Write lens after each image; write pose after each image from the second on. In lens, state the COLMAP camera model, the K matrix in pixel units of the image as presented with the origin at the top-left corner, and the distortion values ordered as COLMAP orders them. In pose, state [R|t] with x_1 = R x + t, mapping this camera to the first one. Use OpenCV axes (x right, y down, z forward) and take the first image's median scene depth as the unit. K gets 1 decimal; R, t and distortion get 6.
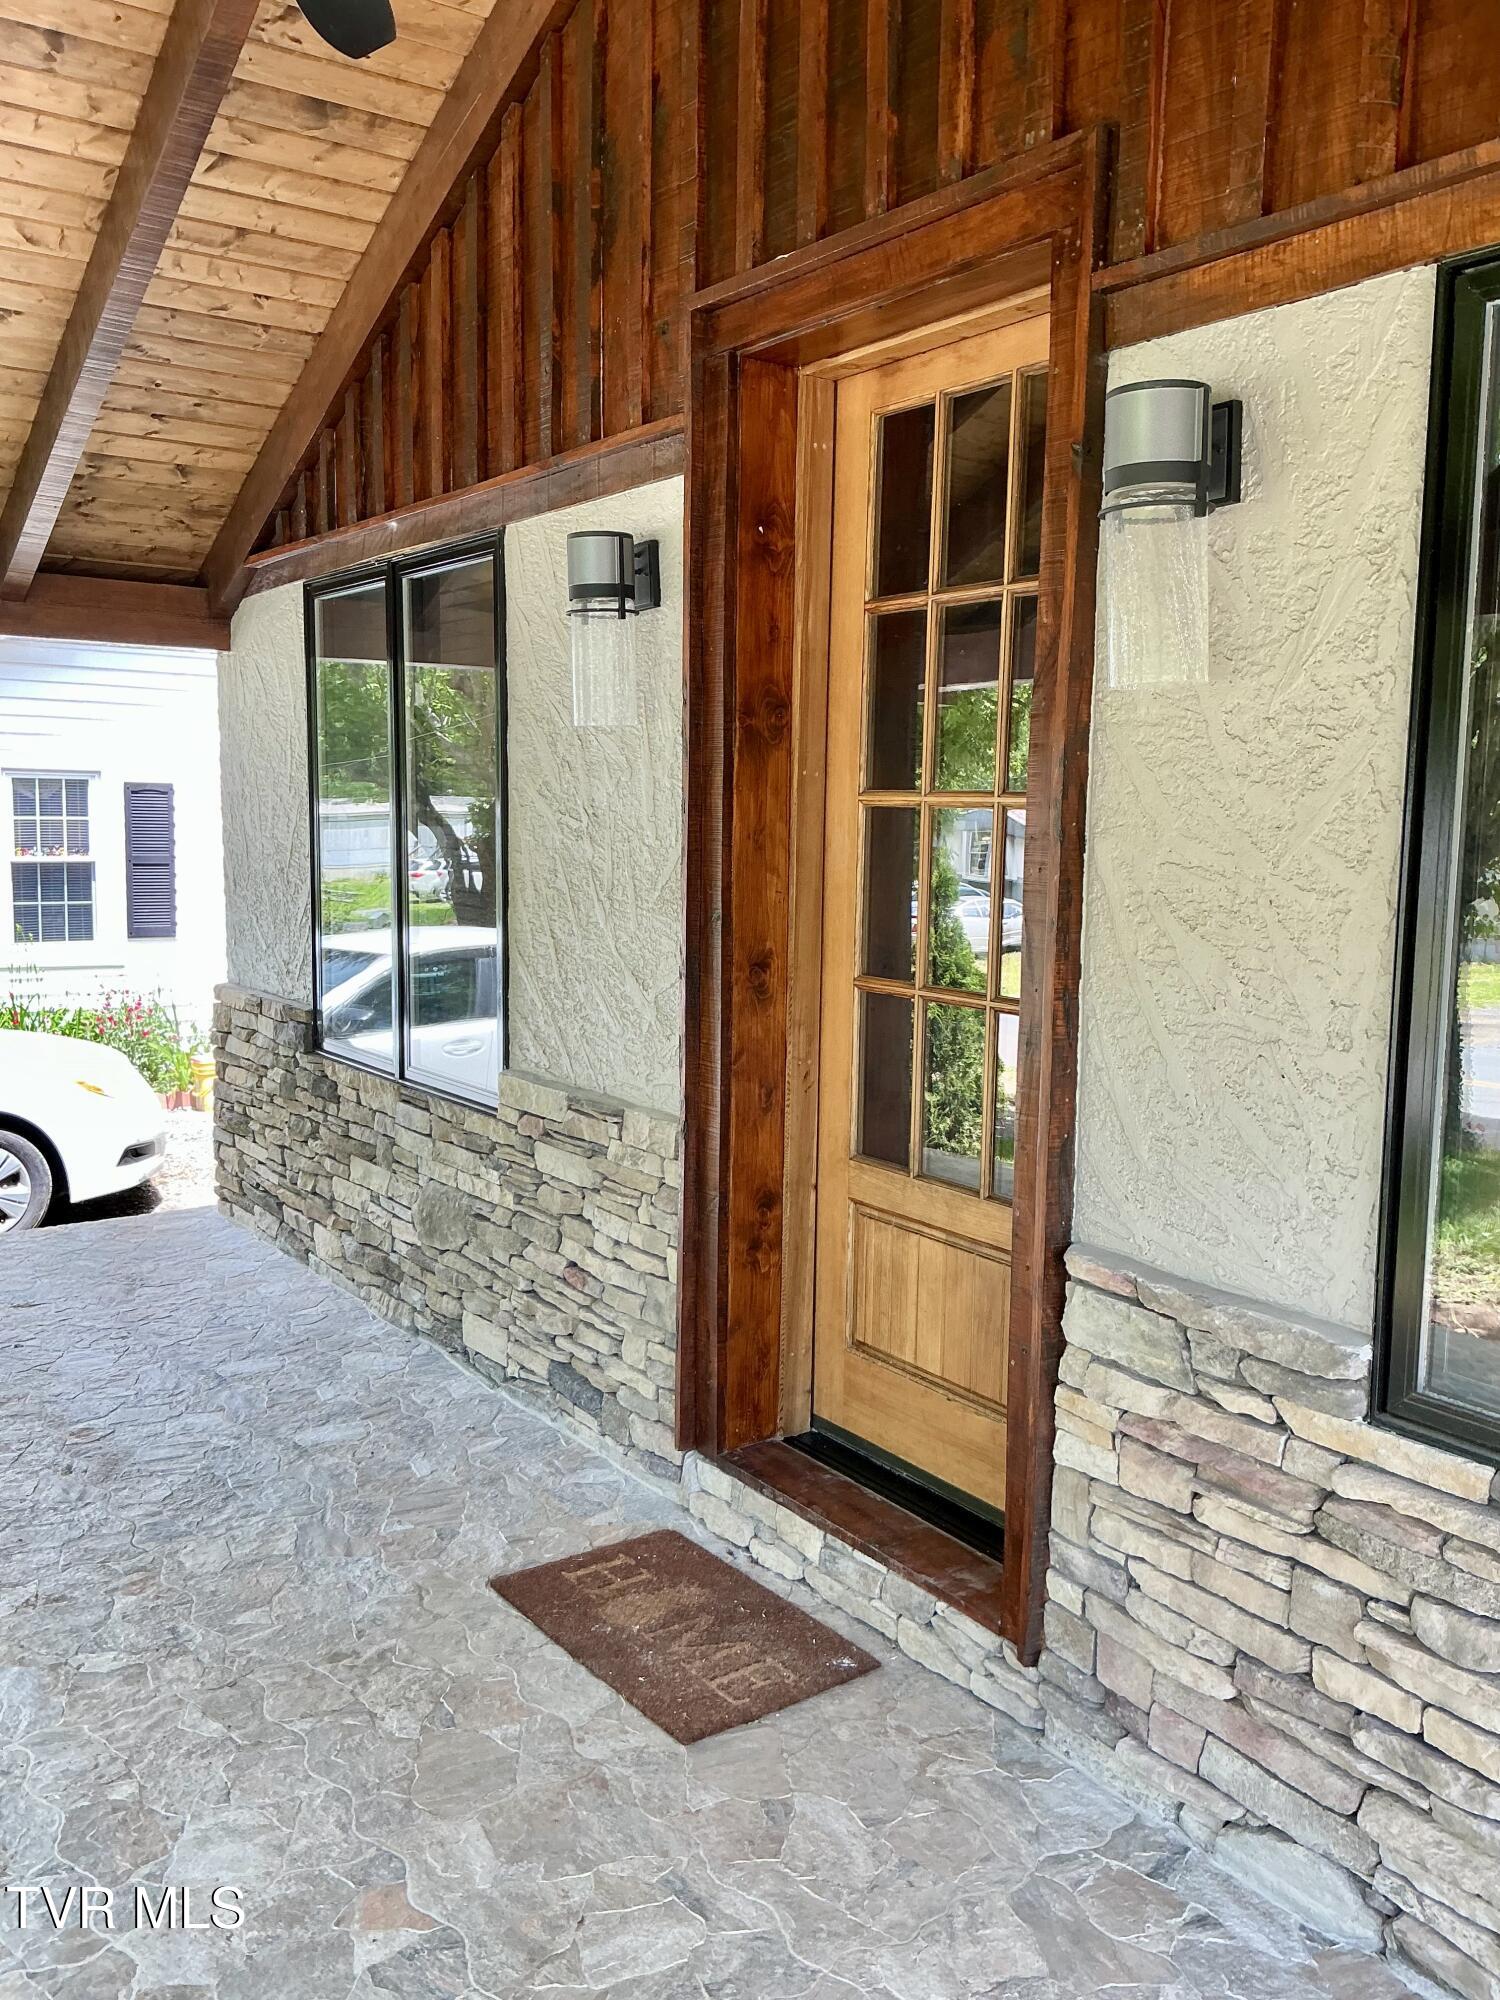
lens RADIAL K [[1651.1, 0, 759.1], [0, 1651.1, 996.1], [0, 0, 1]] dist [0.044067, -0.065053]
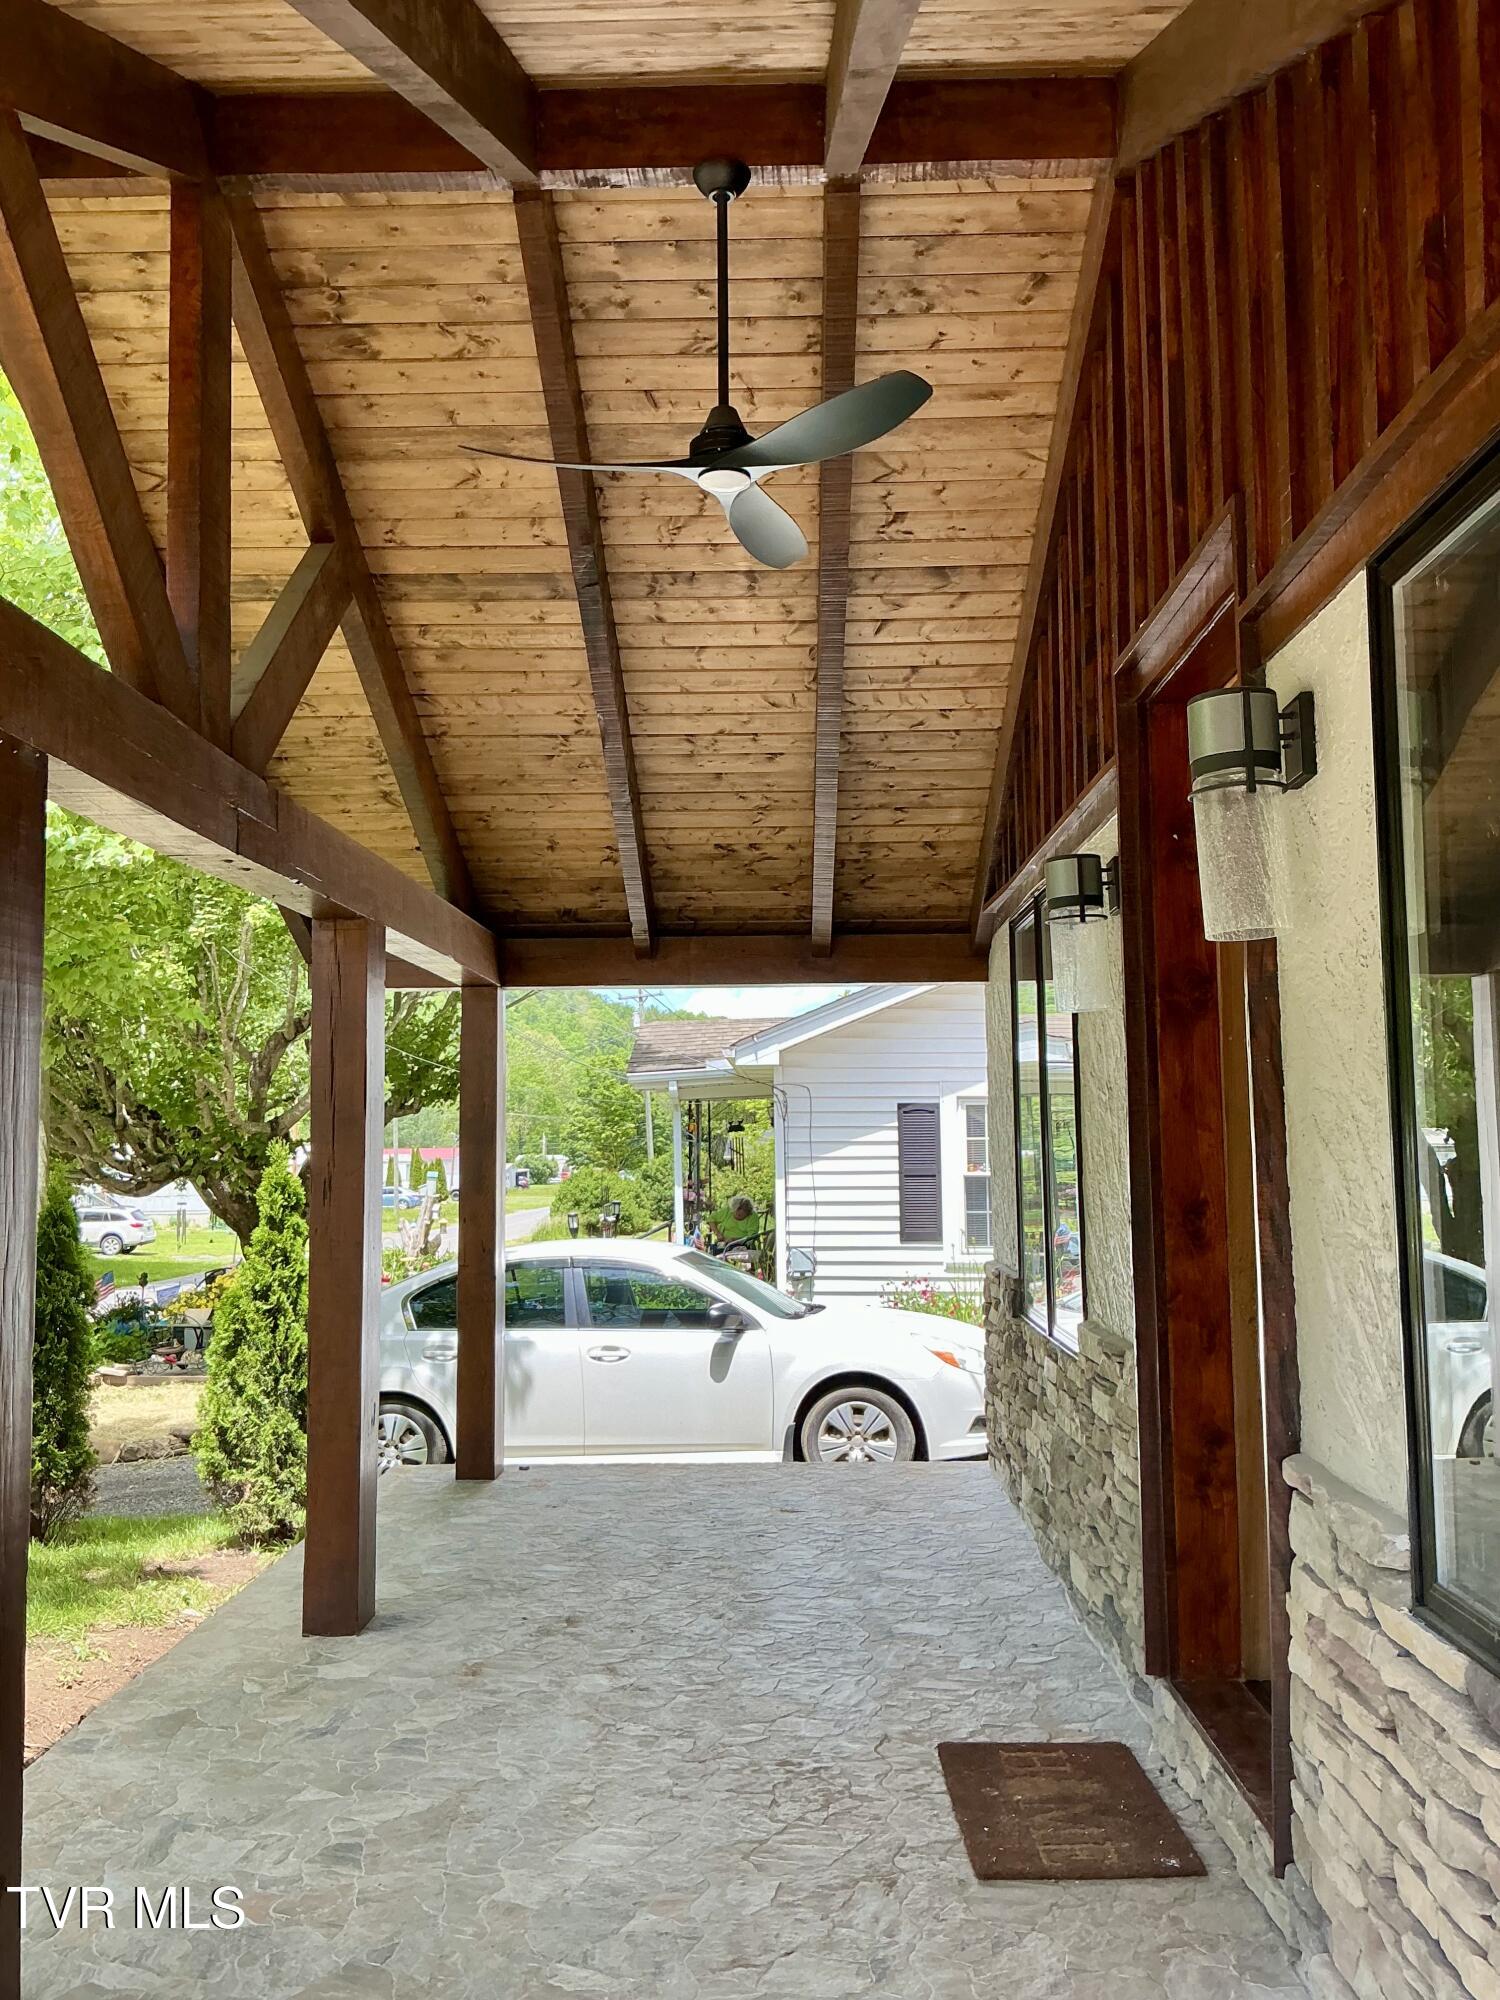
lens RADIAL K [[1661.6, 0, 786.6], [0, 1661.6, 1001.8], [0, 0, 1]] dist [0.115249, -0.234234]
pose [[0.805804, -0.072772, -0.587694, 0.426443], [-0.045782, 0.981795, -0.184345, 0.058407], [0.590409, 0.175452, 0.787803, -0.069963]]
